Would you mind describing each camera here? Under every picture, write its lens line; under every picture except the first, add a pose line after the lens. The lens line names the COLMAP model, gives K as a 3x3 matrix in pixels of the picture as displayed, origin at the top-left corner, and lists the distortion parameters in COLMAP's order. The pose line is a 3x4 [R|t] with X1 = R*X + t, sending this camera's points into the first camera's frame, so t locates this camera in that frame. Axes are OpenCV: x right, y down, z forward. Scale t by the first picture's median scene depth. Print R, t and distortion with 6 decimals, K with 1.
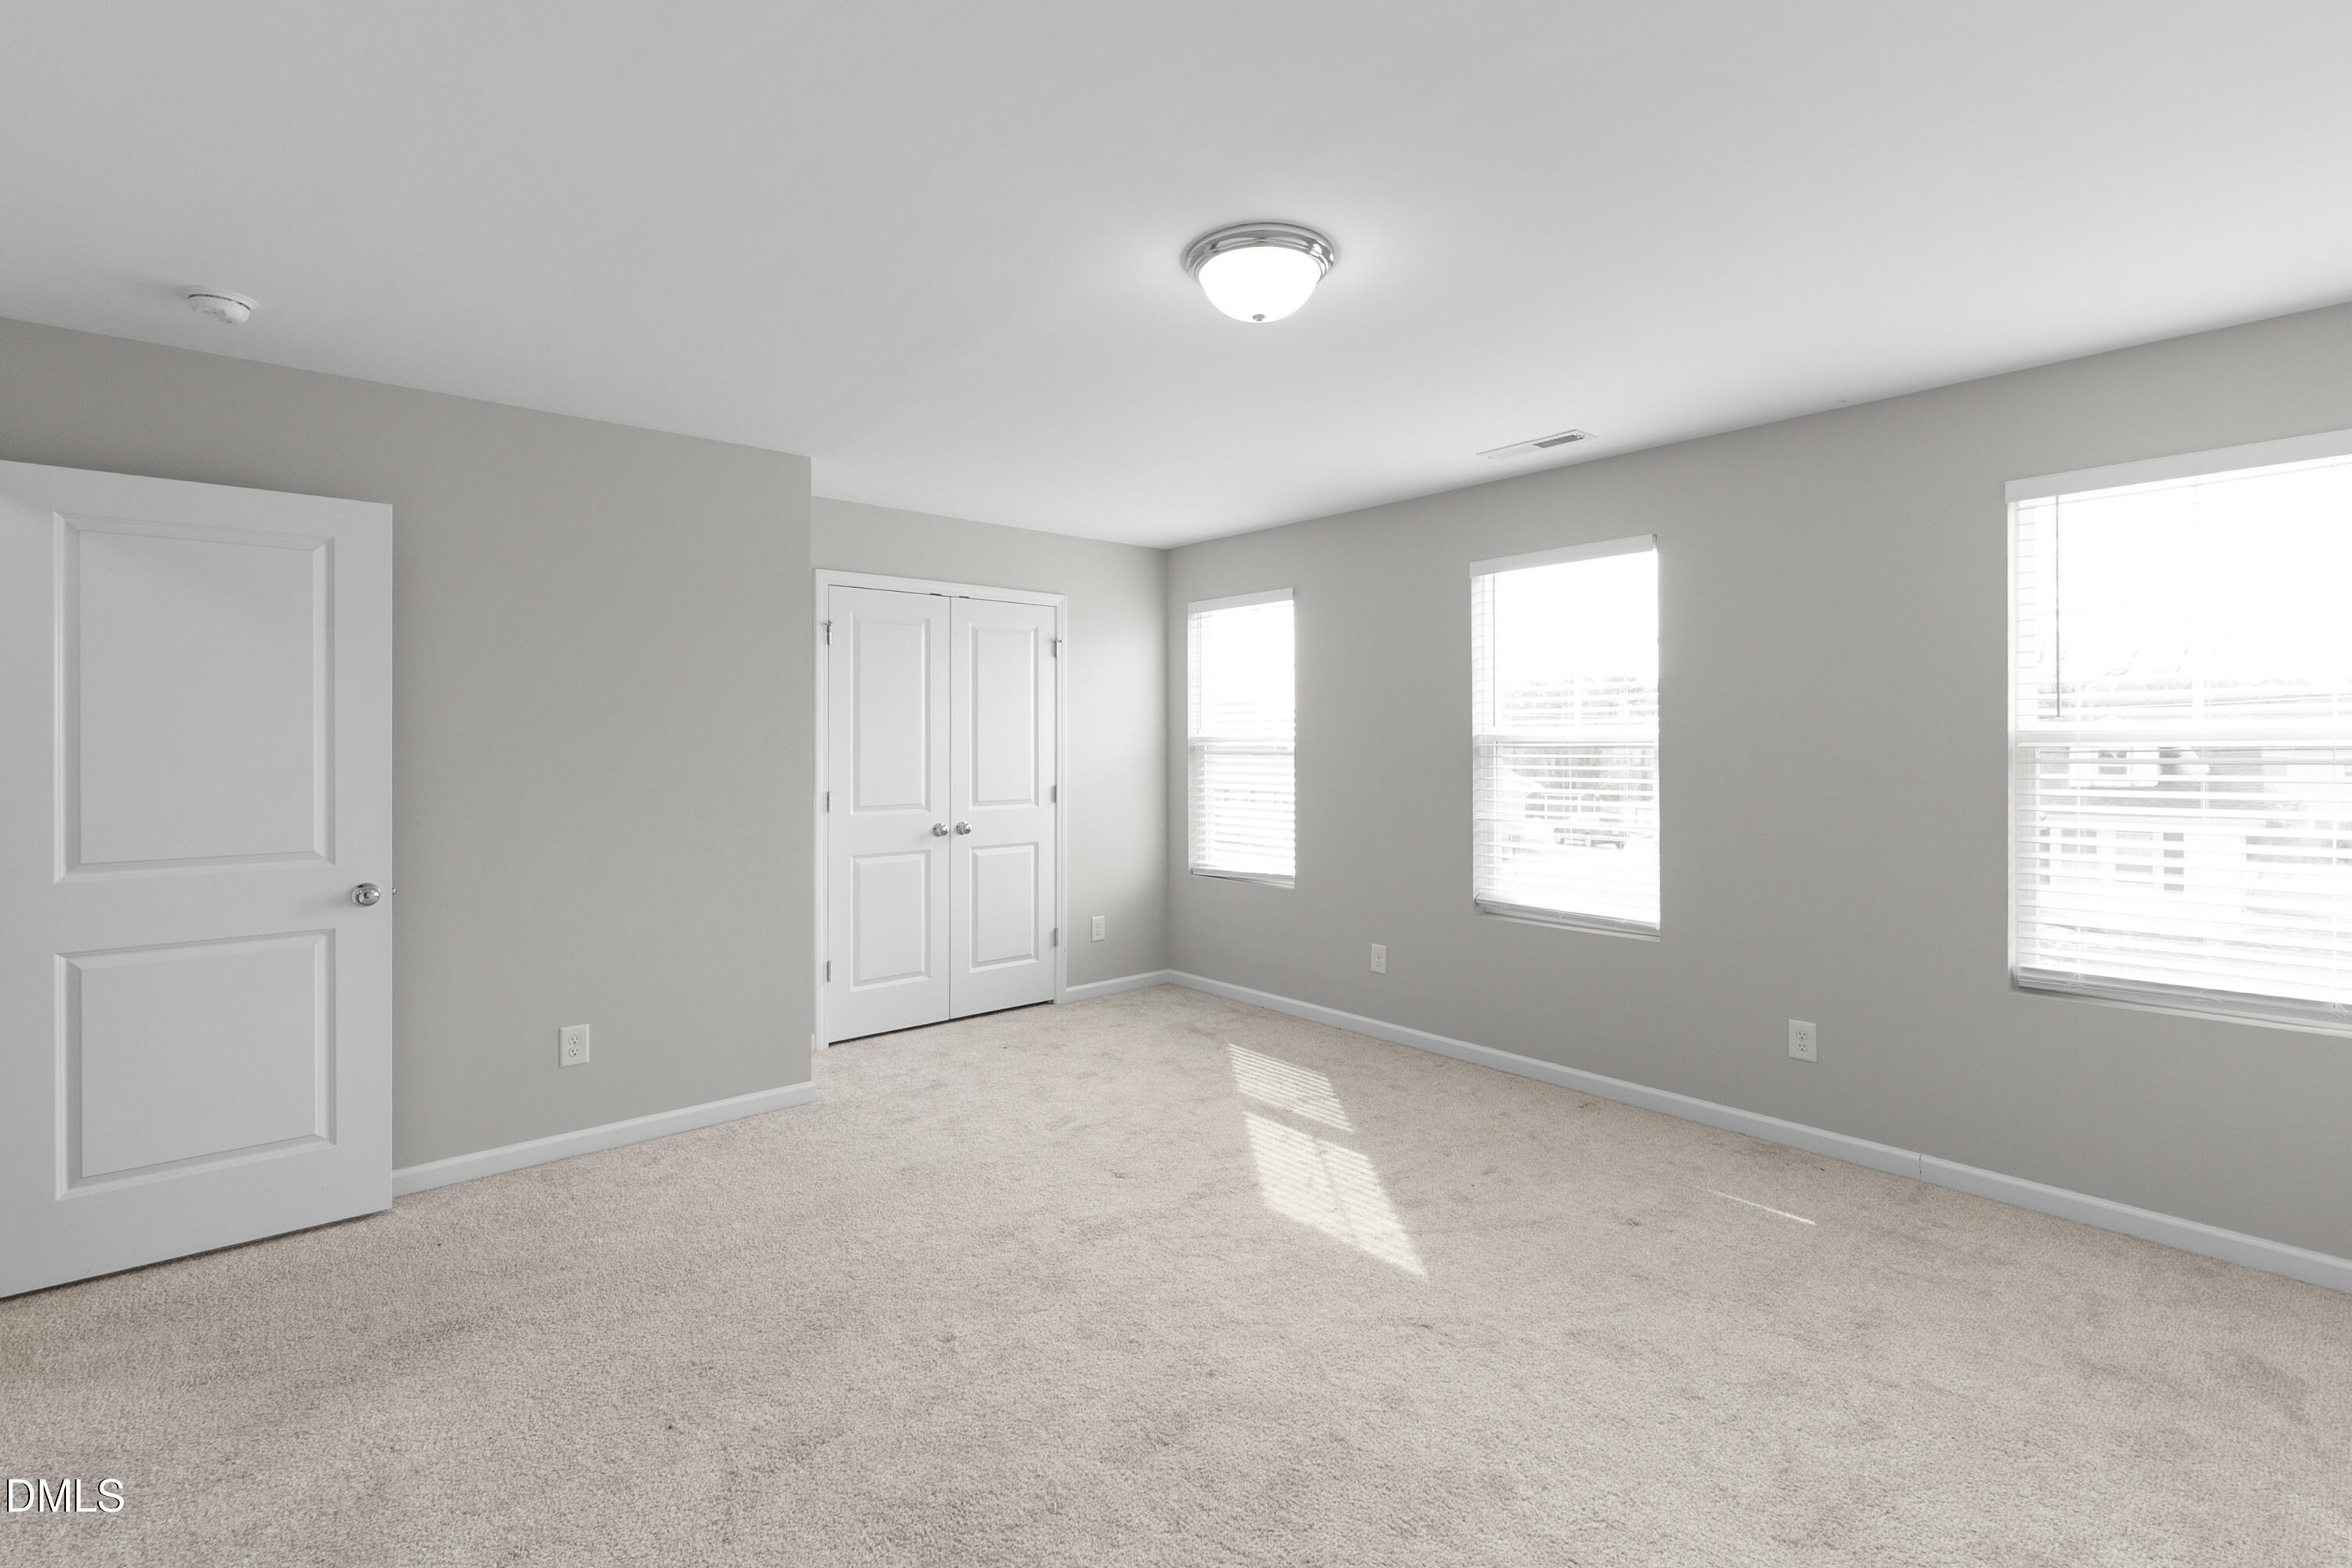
lens RADIAL K [[1058.1, 0, 1135.8], [0, 1058.1, 751.7], [0, 0, 1]] dist [-0.001183, -0.000228]
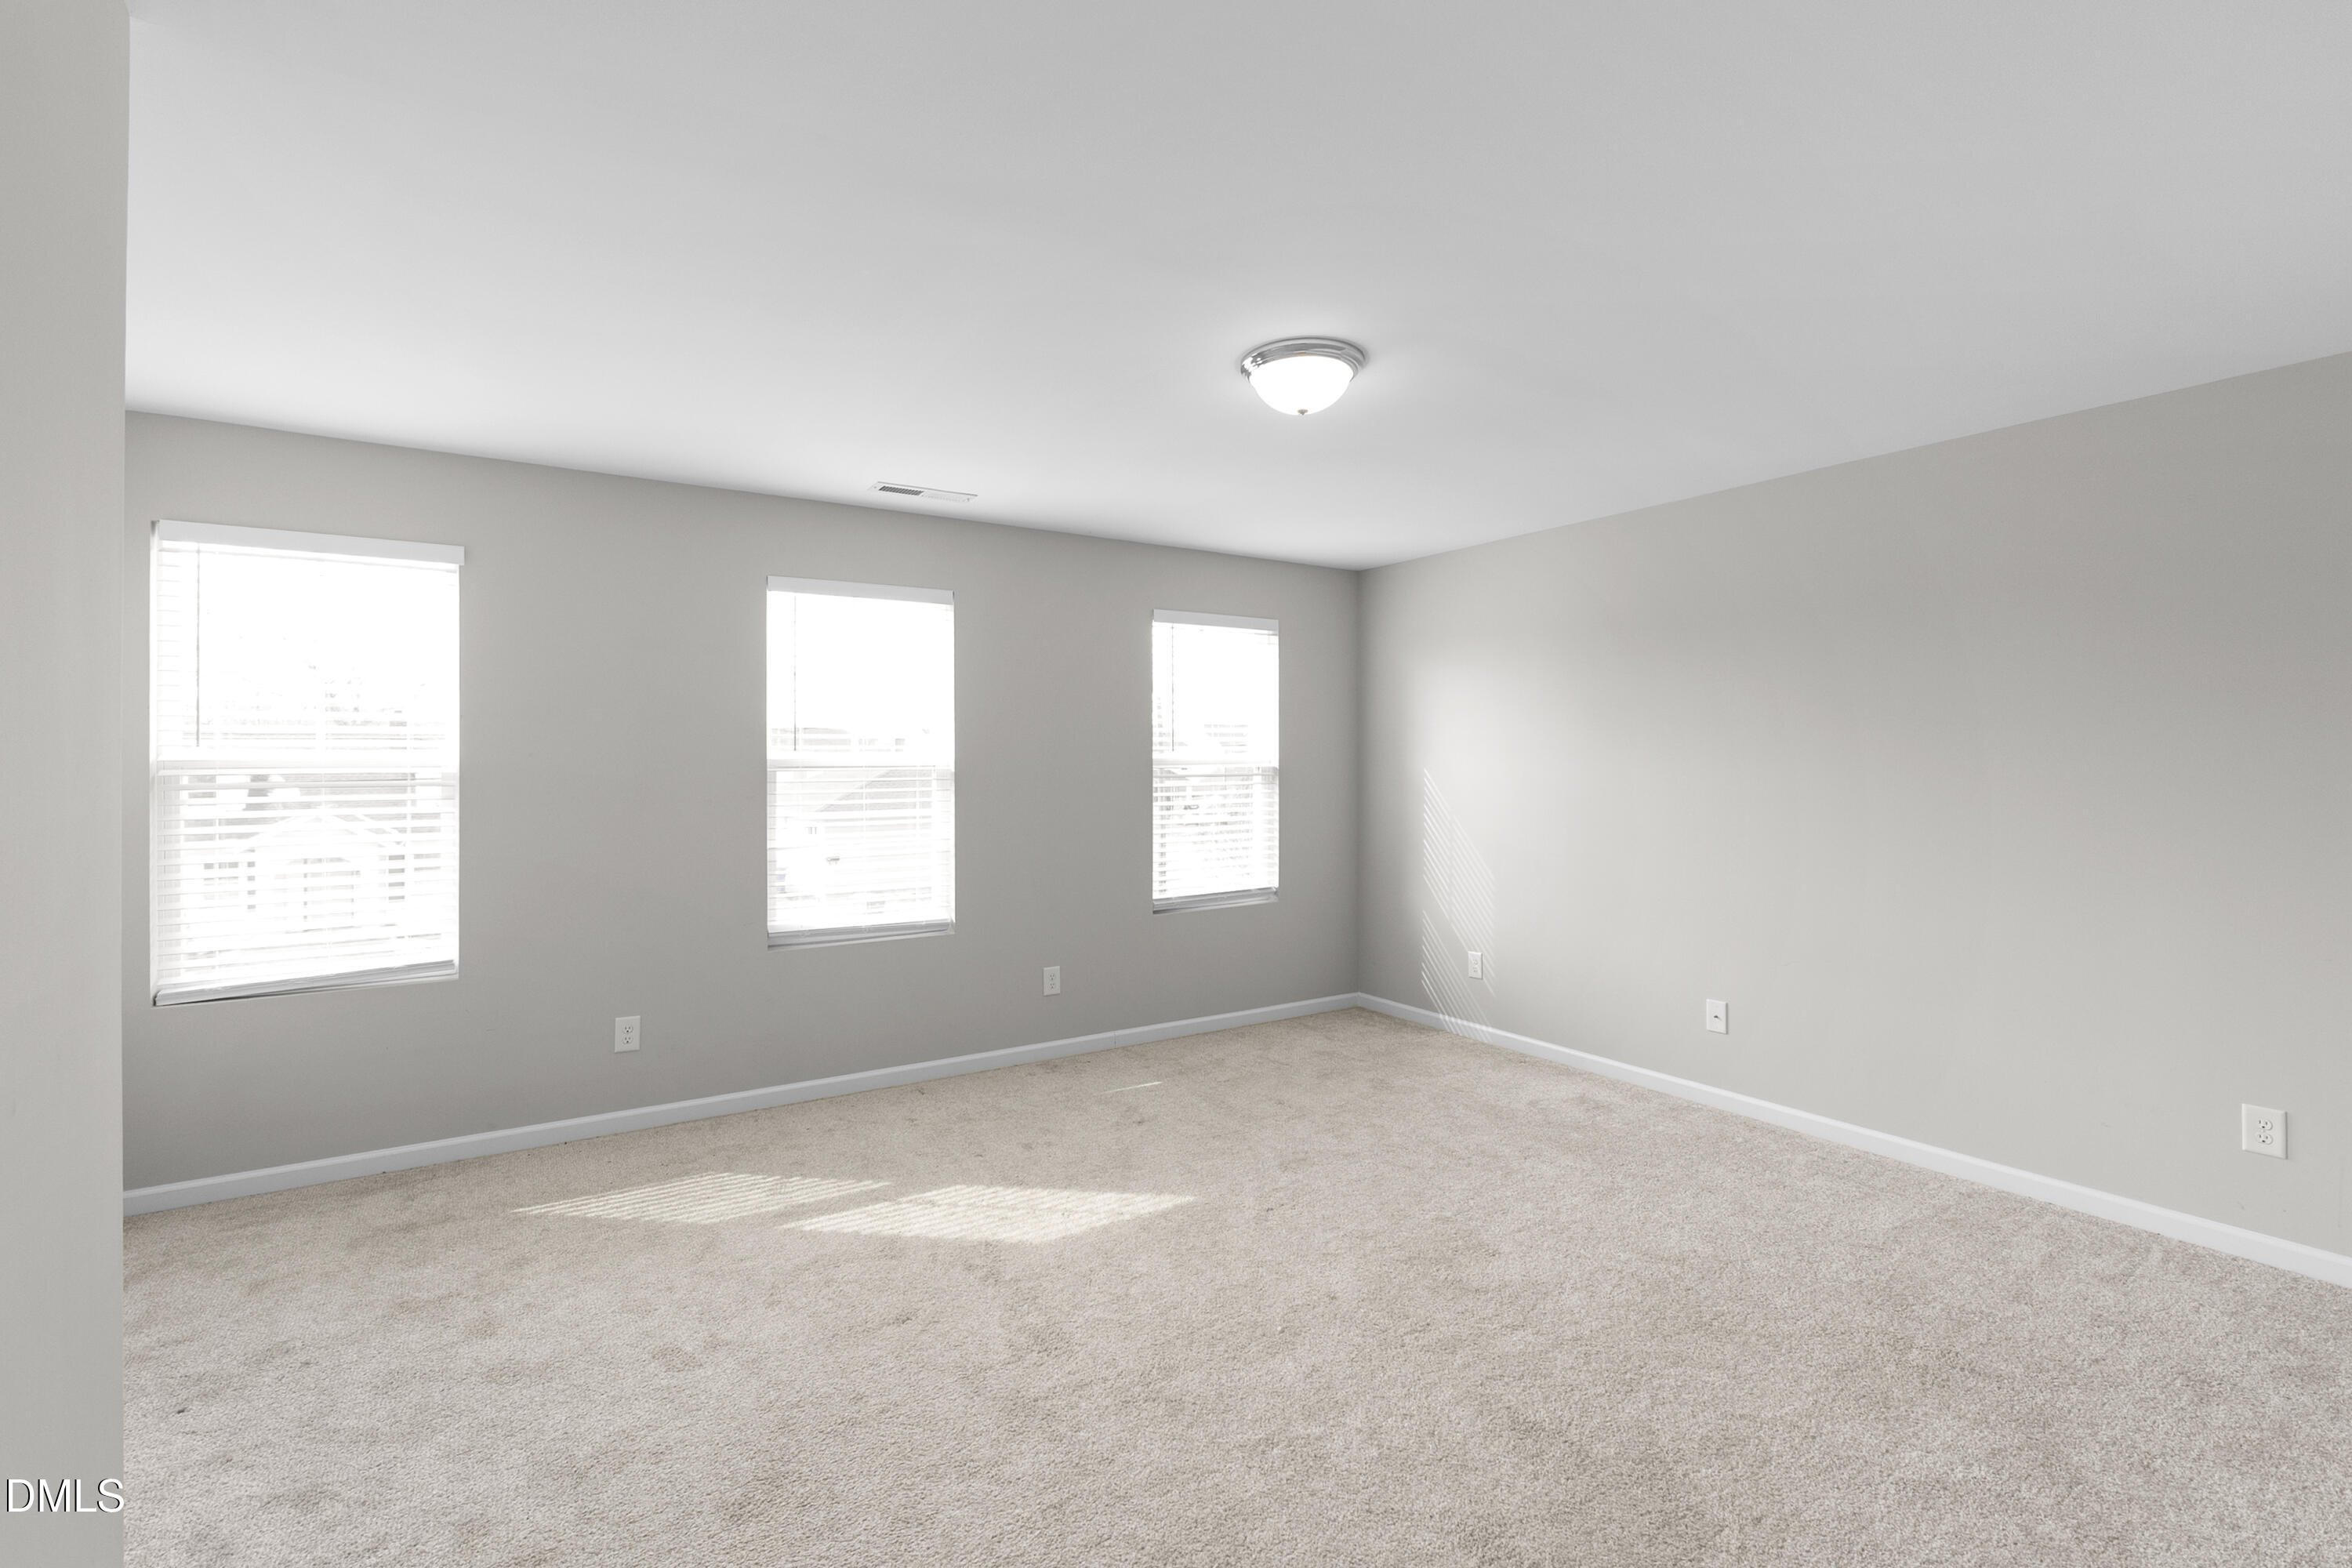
lens RADIAL K [[1058.1, 0, 1177.1], [0, 1058.1, 768.3], [0, 0, 1]] dist [-0.001183, -0.000228]
pose [[0.118604, -0.001800, 0.992940, -0.675269], [0.013169, 0.999913, 0.000240, -0.004157], [-0.992854, 0.013047, 0.118617, 0.616470]]
